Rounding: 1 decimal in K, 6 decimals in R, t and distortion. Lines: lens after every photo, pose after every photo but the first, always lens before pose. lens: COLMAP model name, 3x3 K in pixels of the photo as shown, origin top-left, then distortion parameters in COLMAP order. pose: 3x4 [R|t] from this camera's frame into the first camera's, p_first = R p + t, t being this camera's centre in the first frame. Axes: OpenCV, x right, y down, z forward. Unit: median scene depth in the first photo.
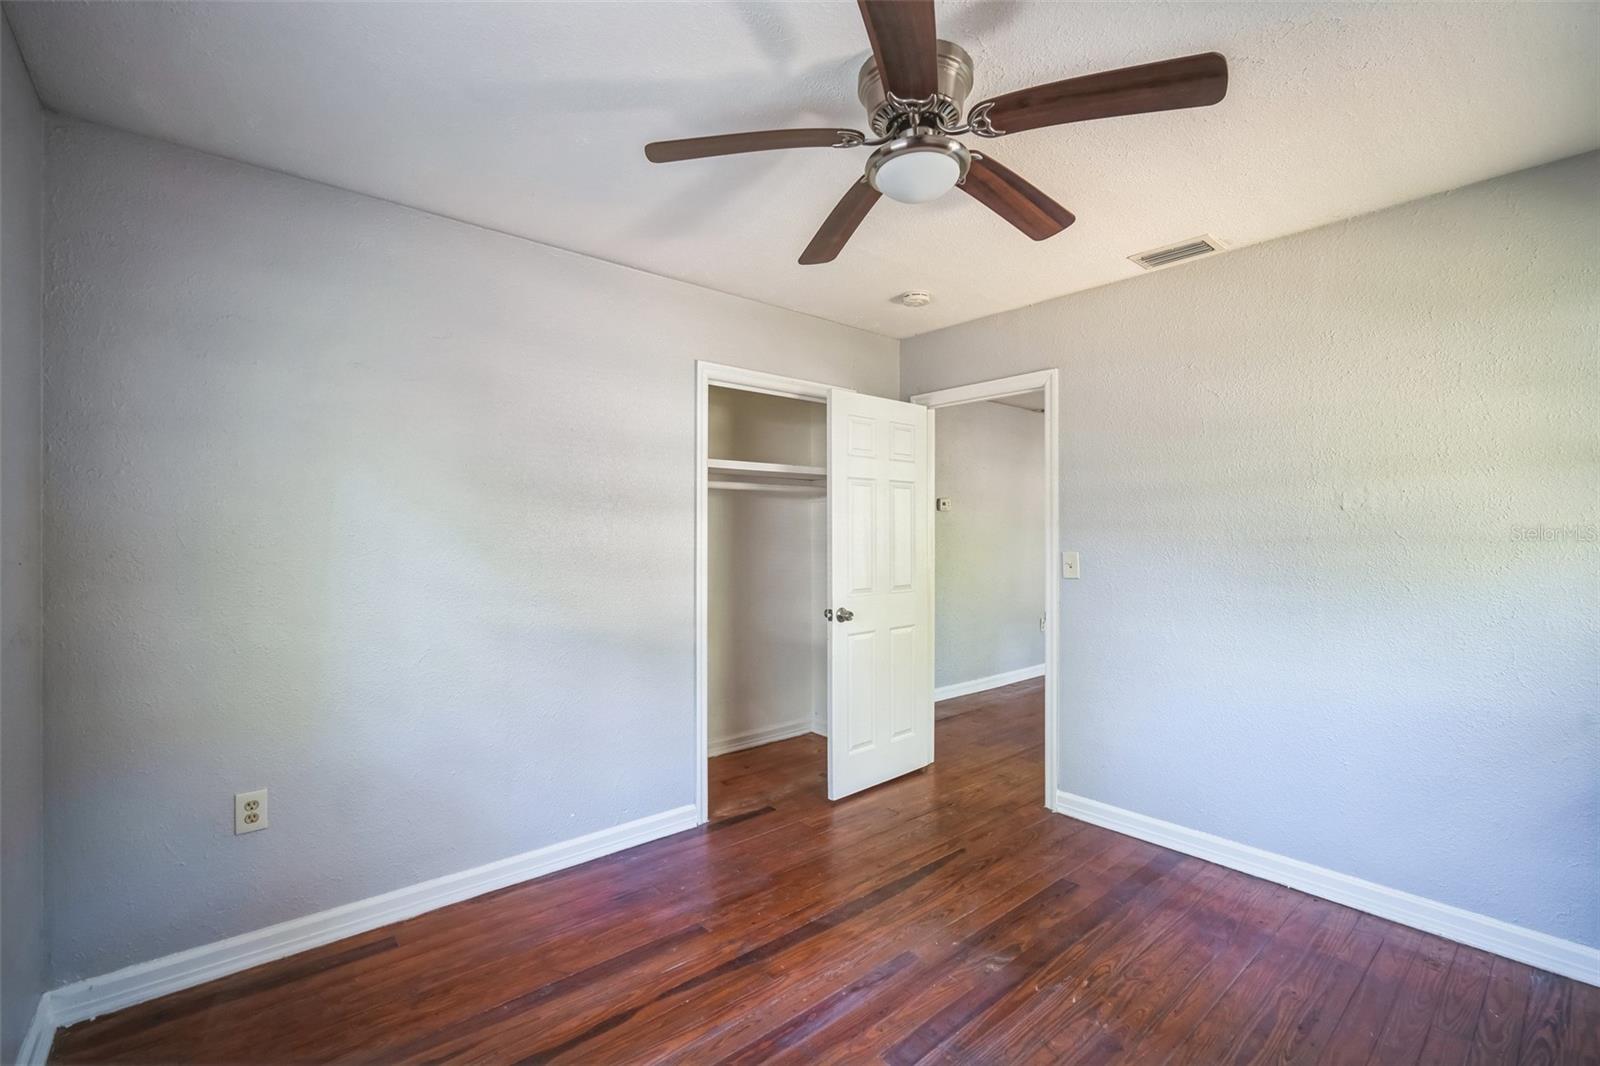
lens RADIAL K [[697.1, 0, 800.0], [0, 697.1, 533.0], [0, 0, 1]] dist [-0.010794, 0.000558]
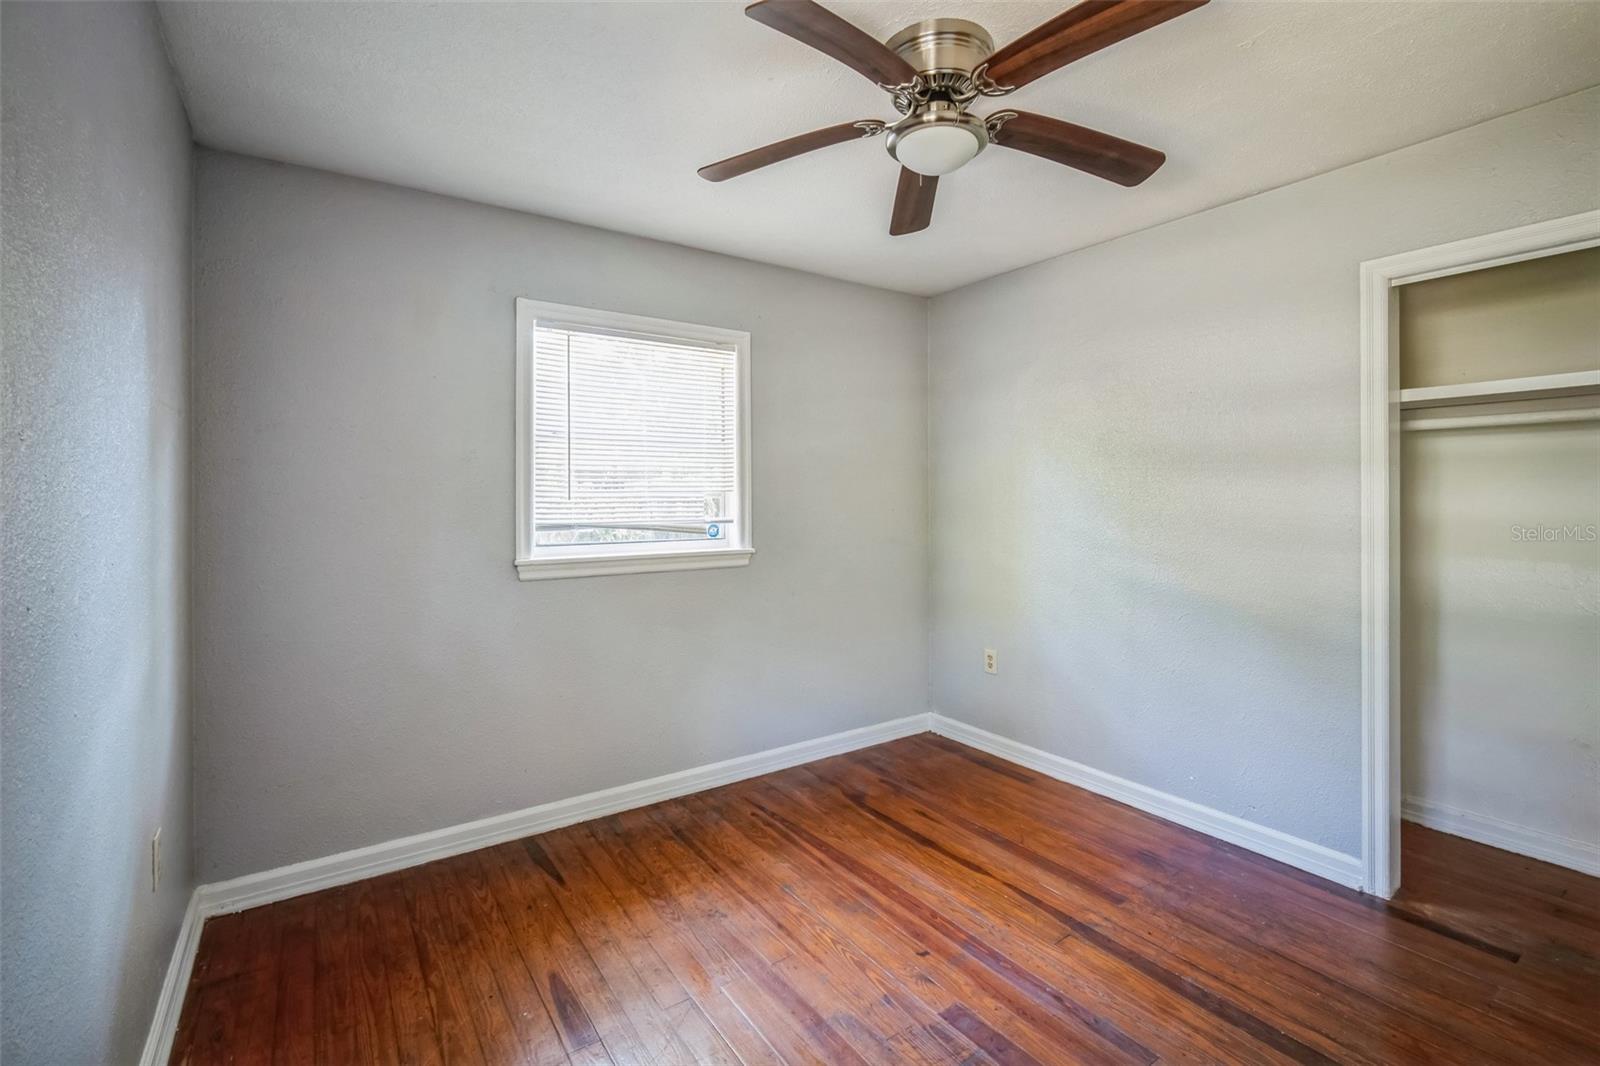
lens RADIAL K [[710.6, 0, 811.5], [0, 710.6, 496.6], [0, 0, 1]] dist [-0.011280, 0.000527]
pose [[-0.094576, -0.002921, -0.995513, 0.970265], [0.000185, 0.999996, -0.002952, 0.005330], [0.995518, -0.000463, -0.094575, 0.724335]]
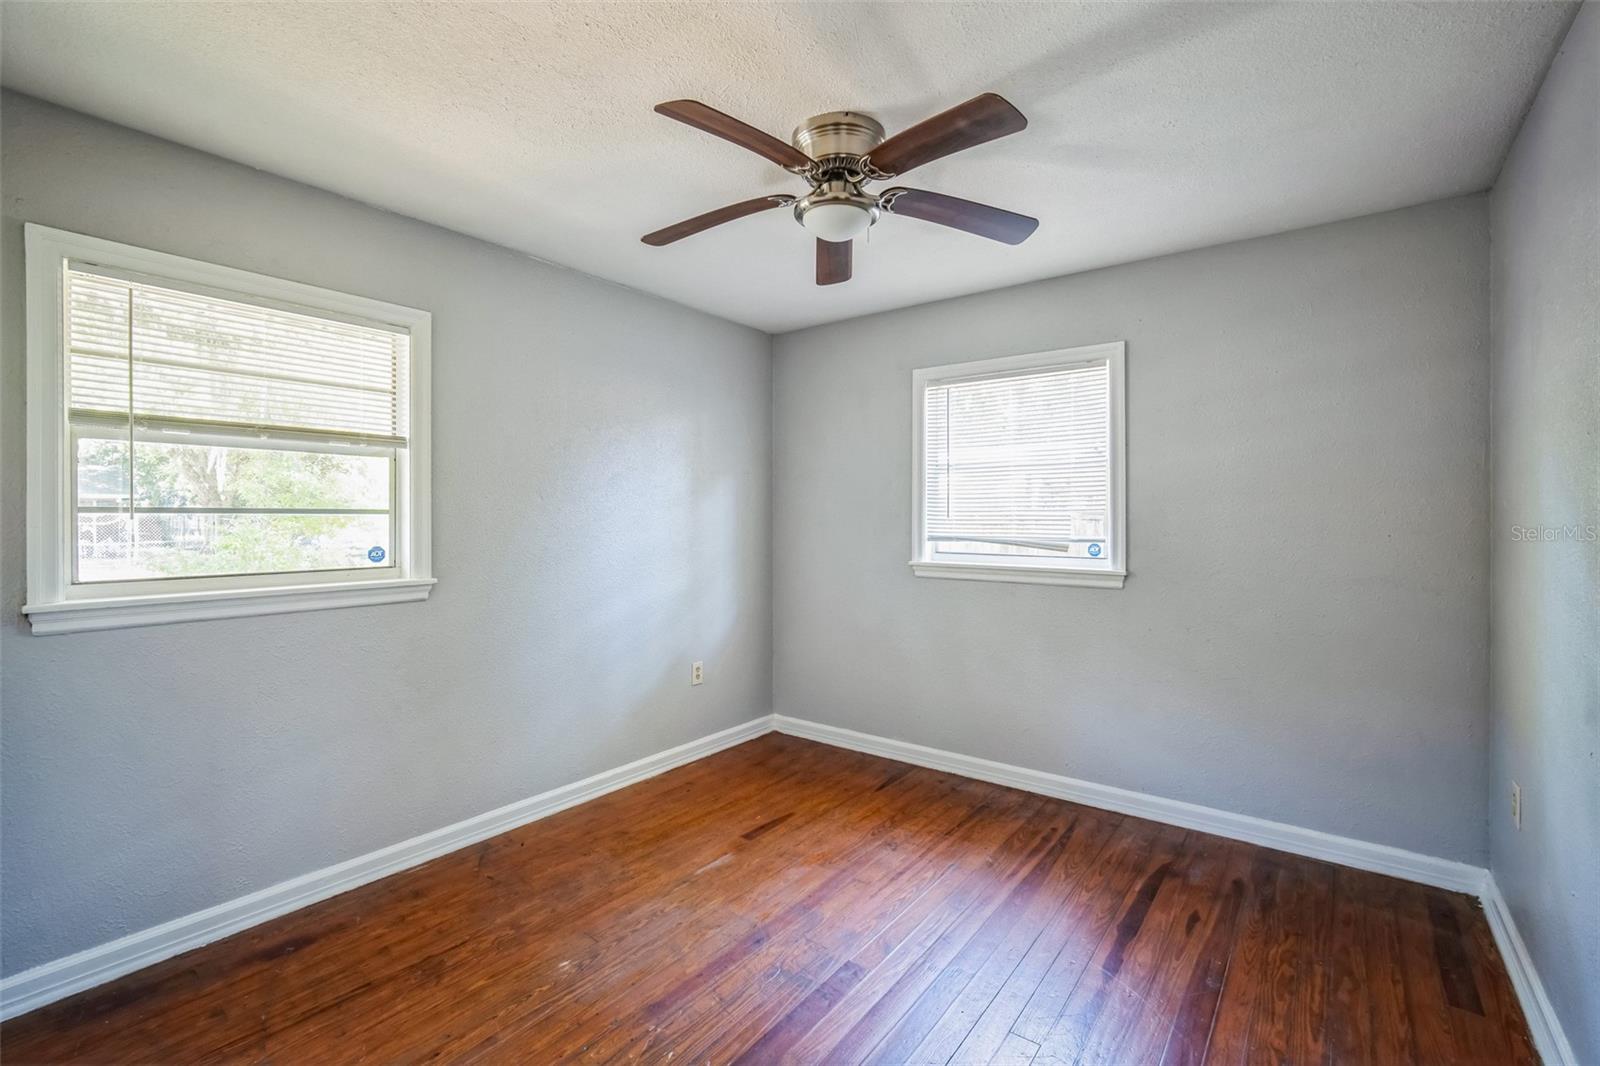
lens RADIAL K [[708.1, 0, 799.4], [0, 708.1, 518.2], [0, 0, 1]] dist [-0.012829, 0.004353]
pose [[-0.977315, -0.001231, -0.211787, 0.390485], [-0.002175, 0.999989, 0.004223, 0.002016], [0.211779, 0.004588, -0.977307, 1.733807]]
